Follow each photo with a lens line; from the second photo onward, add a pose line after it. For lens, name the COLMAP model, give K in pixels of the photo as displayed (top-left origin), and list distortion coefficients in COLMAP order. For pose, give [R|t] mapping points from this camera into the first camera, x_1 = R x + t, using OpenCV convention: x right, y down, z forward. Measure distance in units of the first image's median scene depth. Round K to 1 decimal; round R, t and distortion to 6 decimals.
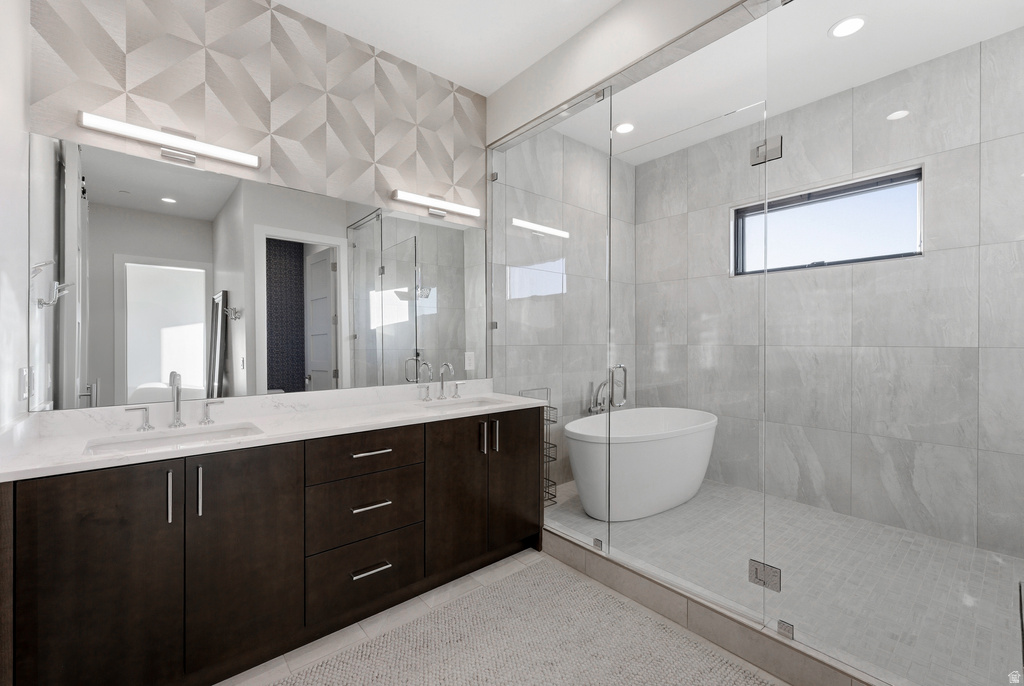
lens RADIAL K [[401.2, 0, 512.0], [0, 401.2, 343.0], [0, 0, 1]] dist [0.000706, -0.000038]
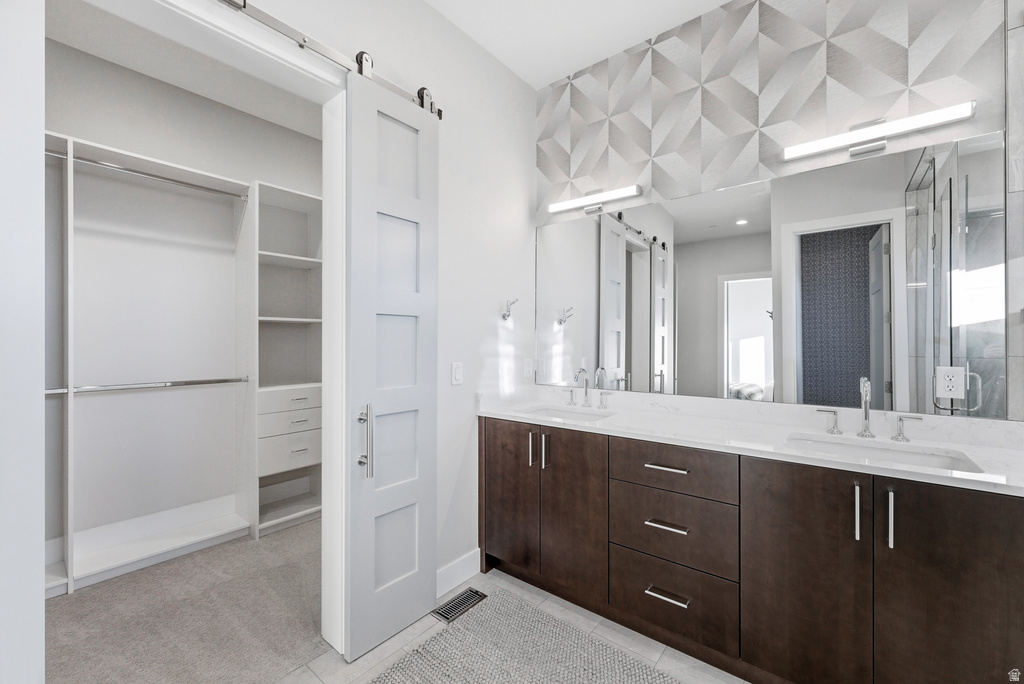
lens RADIAL K [[426.9, 0, 512.0], [0, 426.9, 342.0], [0, 0, 1]] dist [0.000202, 0.000481]
pose [[0.213655, -0.006374, -0.976888, 0.465517], [-0.008634, 0.999927, -0.008413, -0.002005], [0.976871, 0.010232, 0.213585, 0.380425]]
